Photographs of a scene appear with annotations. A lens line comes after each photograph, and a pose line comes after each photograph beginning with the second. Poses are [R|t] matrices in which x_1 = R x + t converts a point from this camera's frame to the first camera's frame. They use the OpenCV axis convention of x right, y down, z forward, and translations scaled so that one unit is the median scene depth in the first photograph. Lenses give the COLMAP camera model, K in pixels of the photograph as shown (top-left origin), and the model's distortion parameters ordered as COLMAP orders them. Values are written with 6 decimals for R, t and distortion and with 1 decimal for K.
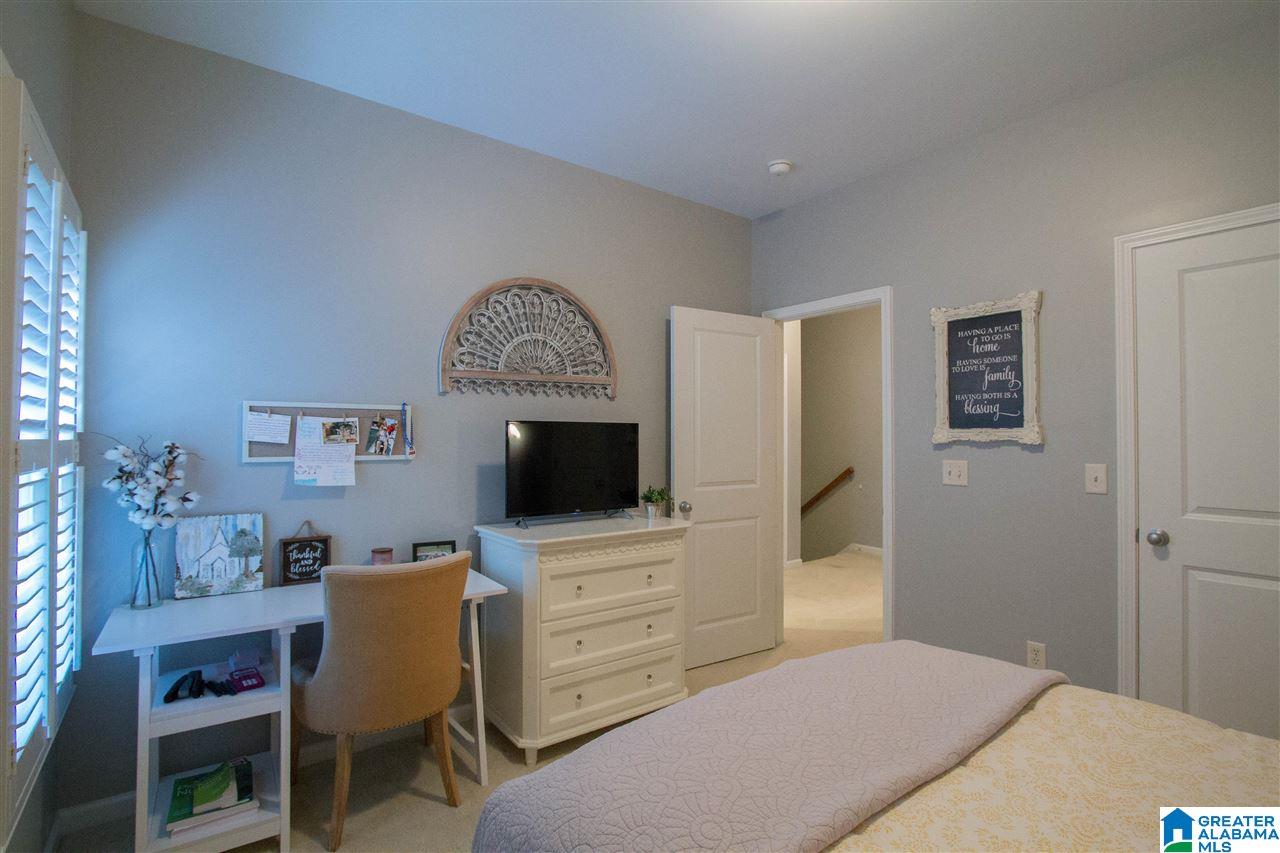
lens RADIAL K [[606.3, 0, 640.9], [0, 606.3, 425.1], [0, 0, 1]] dist [-0.023976, 0.001084]
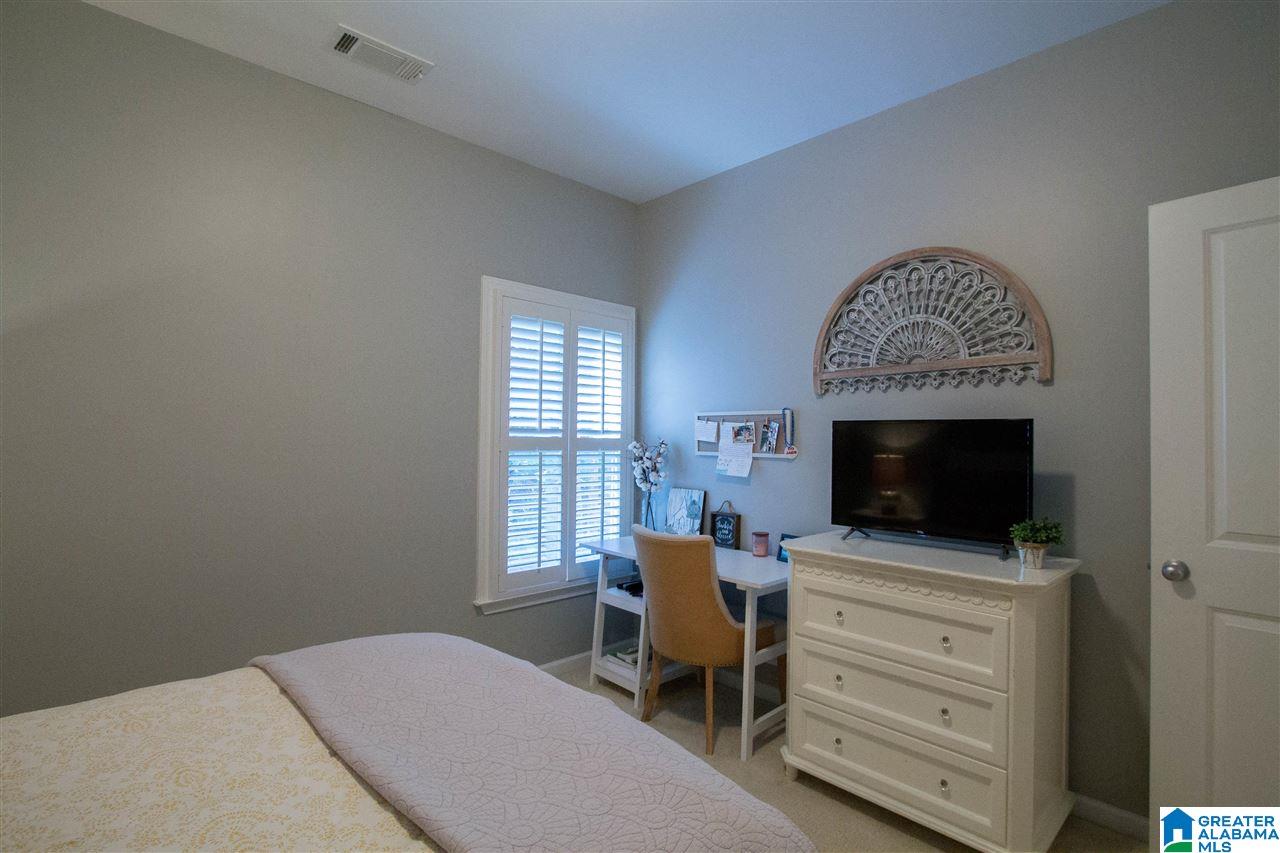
lens RADIAL K [[606.3, 0, 643.2], [0, 606.3, 431.2], [0, 0, 1]] dist [-0.023976, 0.001084]
pose [[0.124297, -0.010322, -0.992191, 0.720901], [0.007912, 0.999924, -0.009411, 0.016069], [0.992214, -0.006680, 0.124369, 0.625127]]
